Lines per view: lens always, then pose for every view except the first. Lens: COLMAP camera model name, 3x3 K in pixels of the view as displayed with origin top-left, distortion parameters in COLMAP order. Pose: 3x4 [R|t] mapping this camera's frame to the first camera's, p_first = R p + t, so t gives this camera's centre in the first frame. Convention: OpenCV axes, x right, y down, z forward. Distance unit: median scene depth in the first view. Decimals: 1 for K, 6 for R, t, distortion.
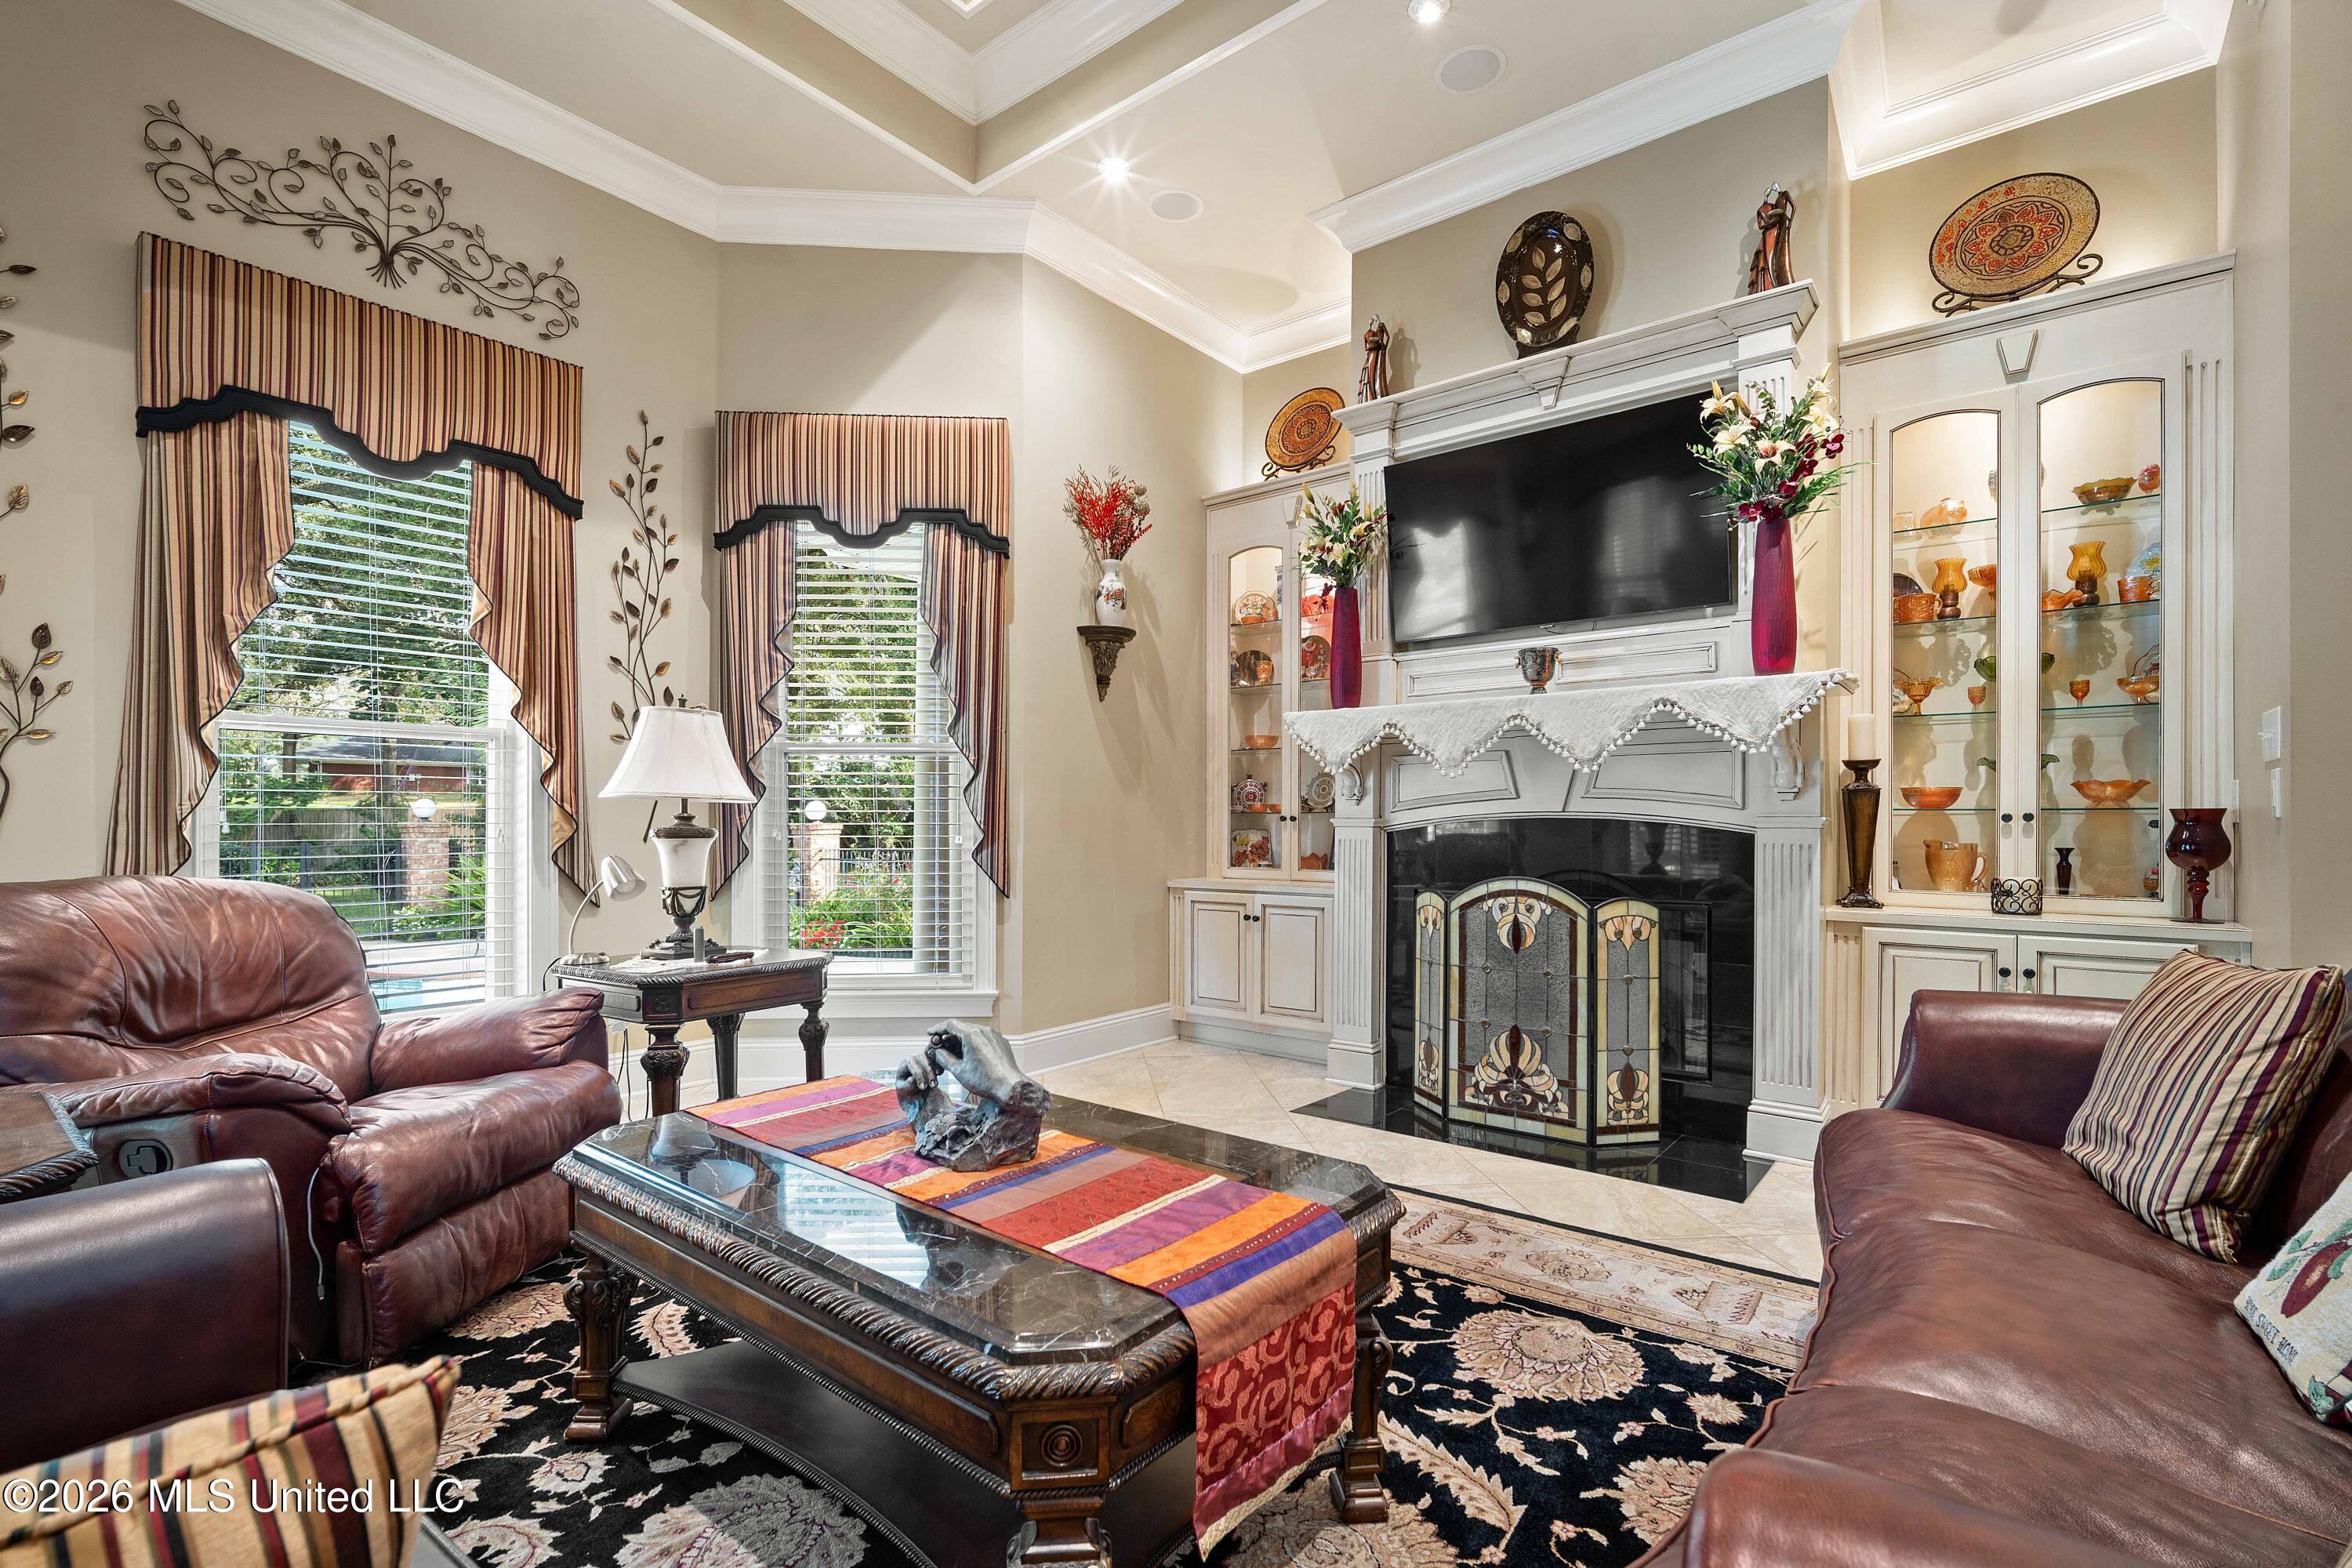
lens RADIAL K [[1021.6, 0, 1163.3], [0, 1021.6, 818.9], [0, 0, 1]] dist [-0.012150, 0.000239]
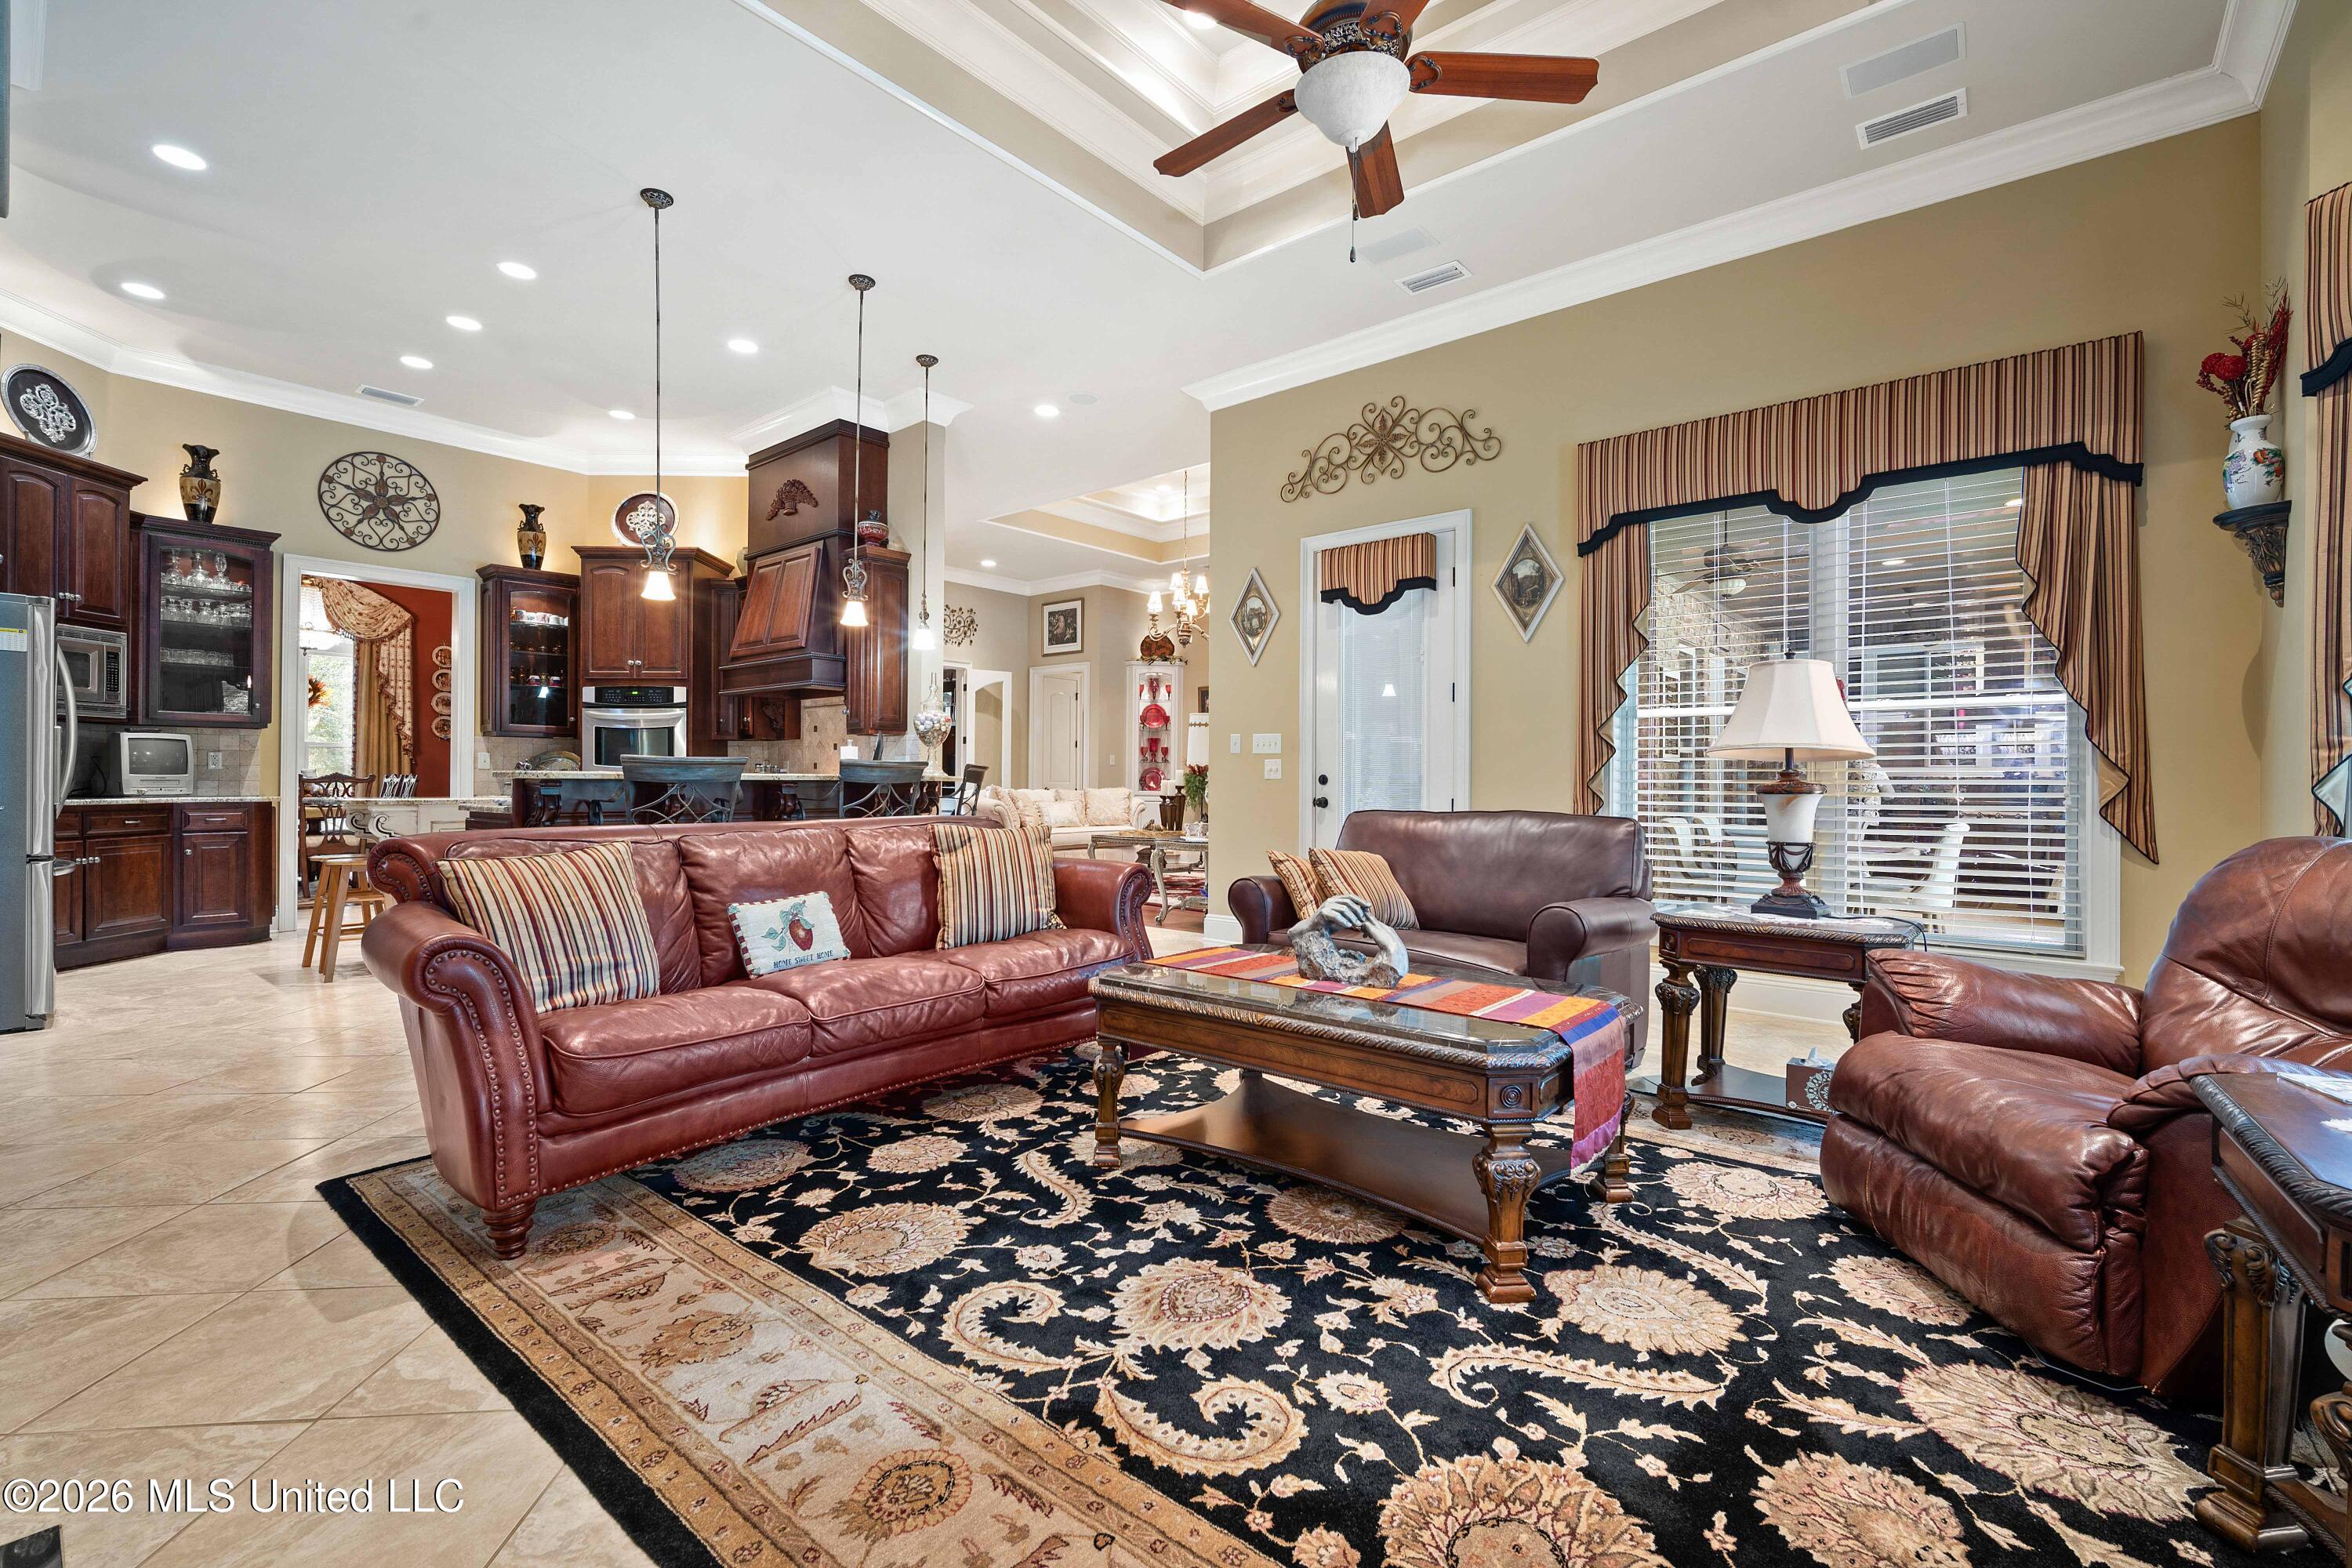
lens RADIAL K [[1041.3, 0, 1187.2], [0, 1041.3, 790.3], [0, 0, 1]] dist [-0.012590, 0.004456]
pose [[-0.999910, -0.011552, 0.006865, 0.034188], [-0.011530, 0.999928, 0.003245, 0.020373], [-0.006902, 0.003166, -0.999971, 1.918700]]
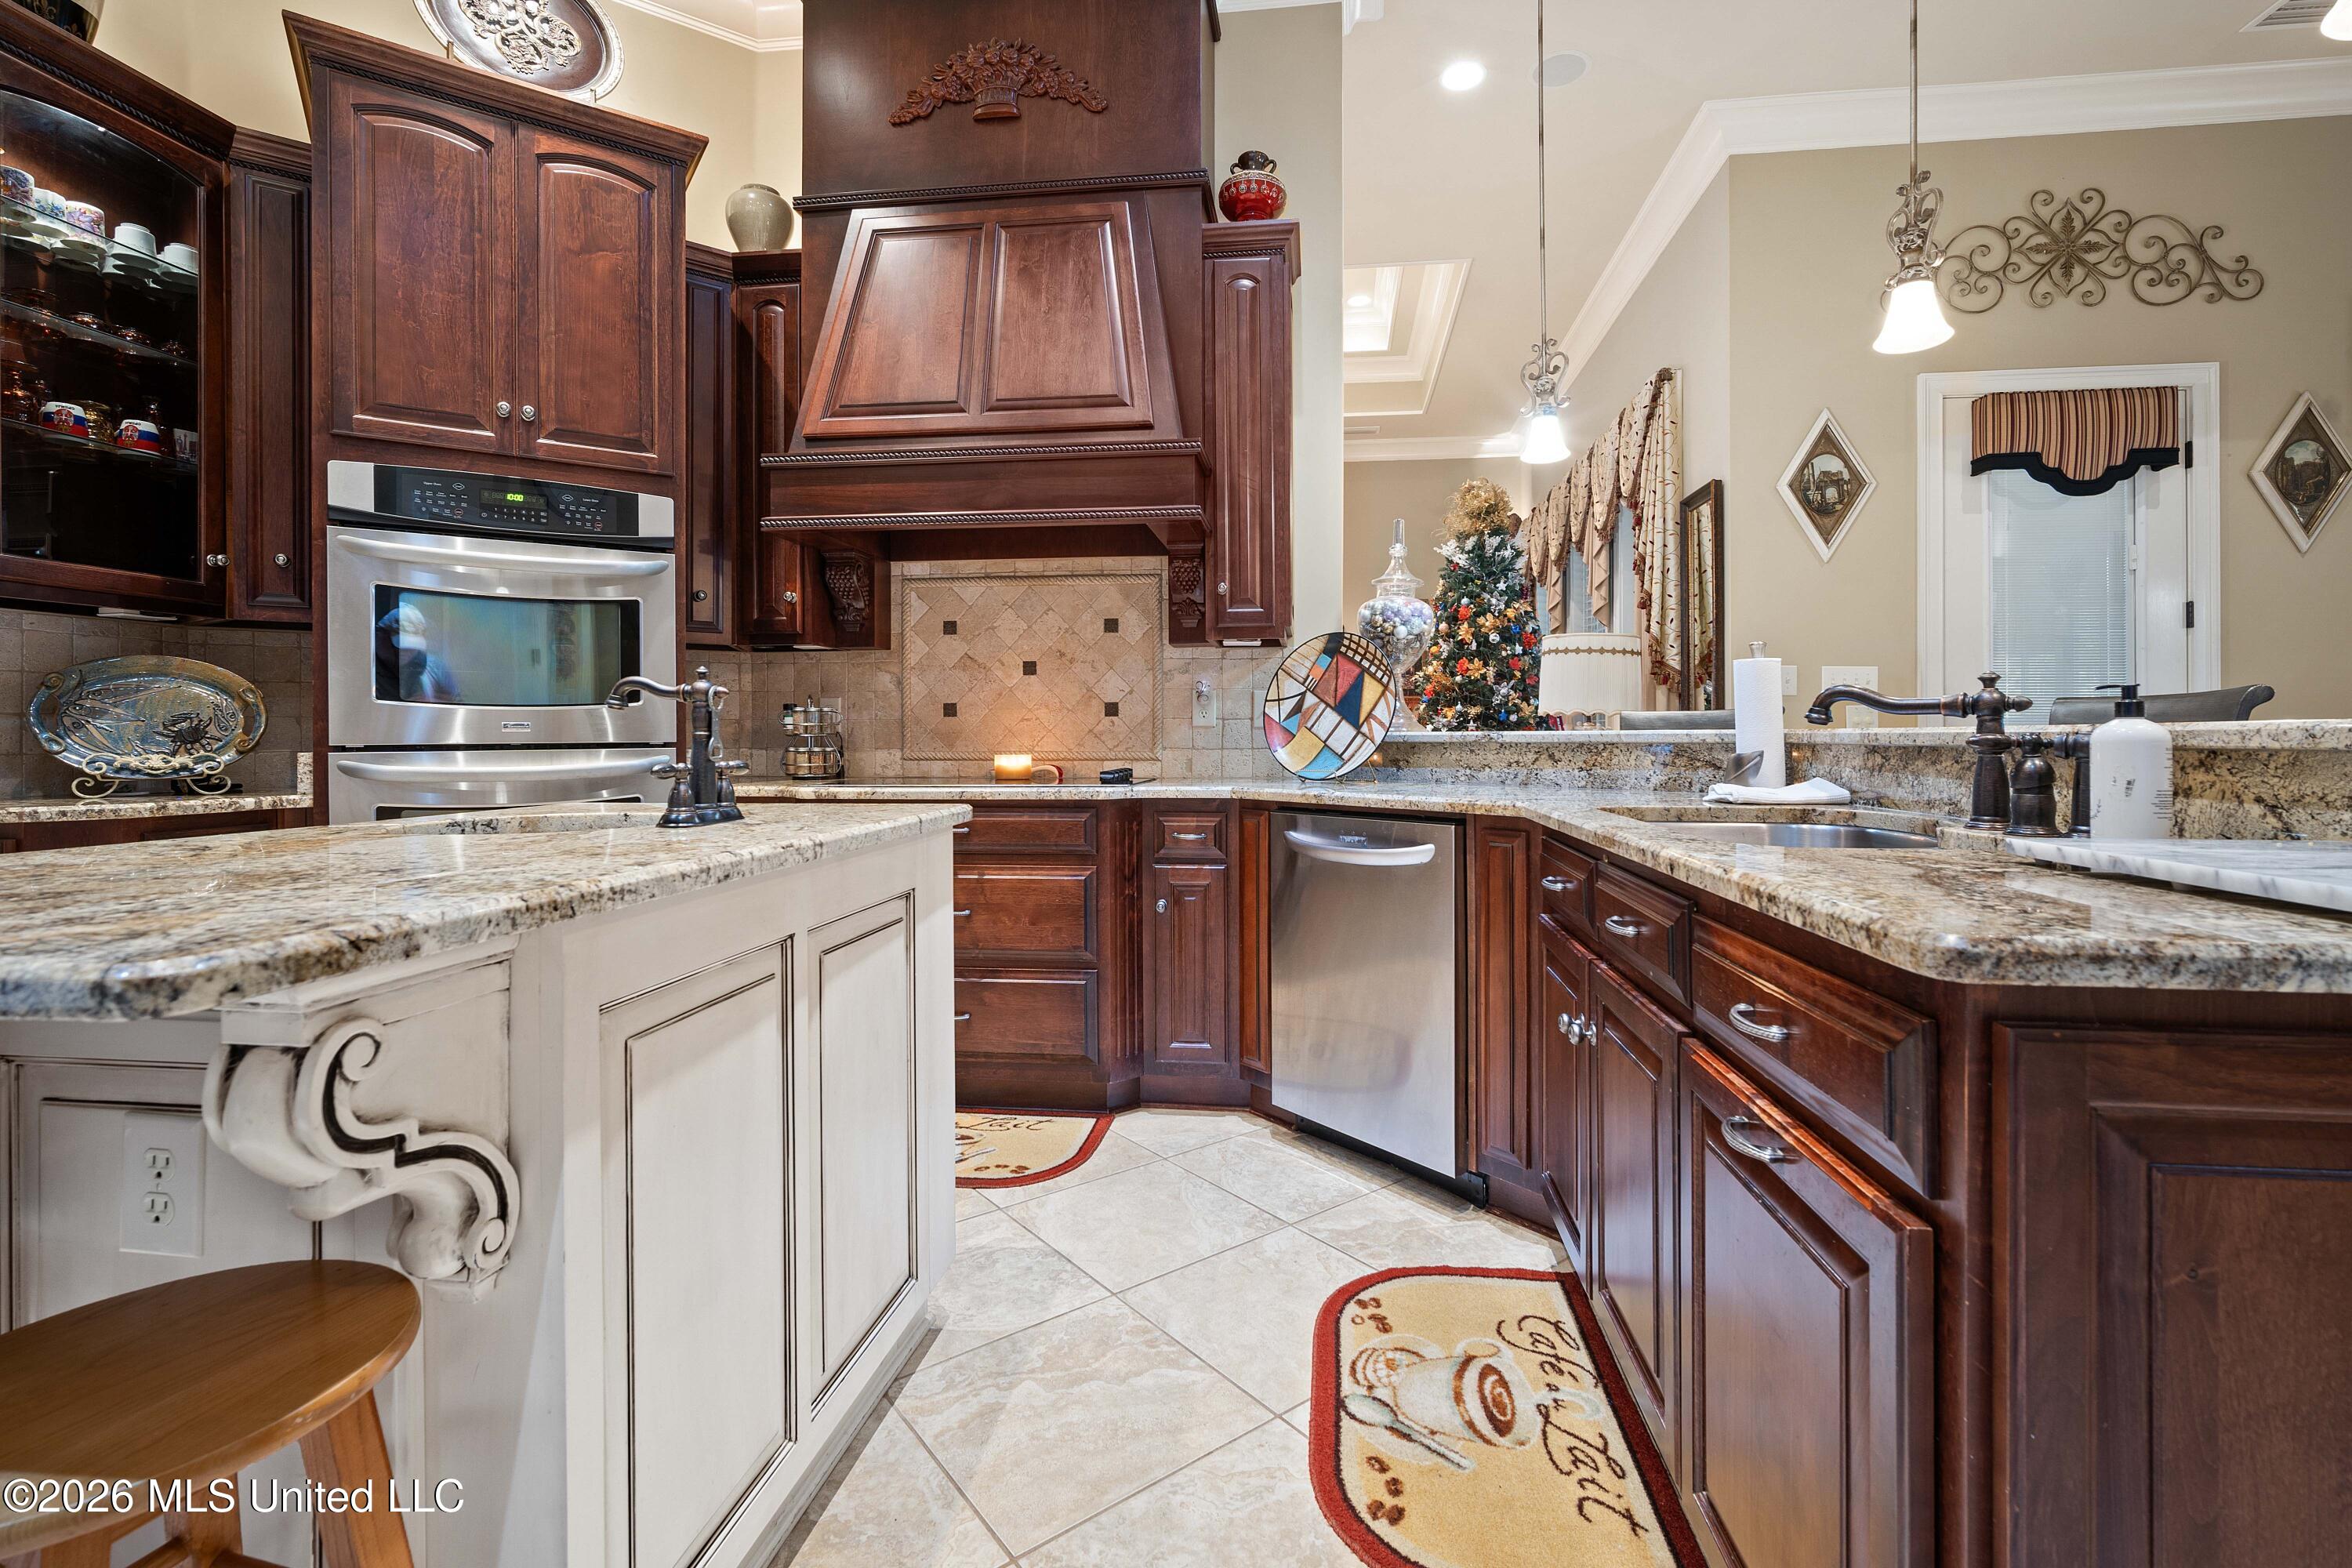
lens RADIAL K [[1035.7, 0, 1190.8], [0, 1035.7, 735.9], [0, 0, 1]] dist [-0.010661, 0.000698]
pose [[-0.843395, -0.007264, -0.537246, 1.846538], [-0.002792, 0.999954, -0.009138, 0.015487], [0.537287, -0.006207, -0.843376, -0.054394]]
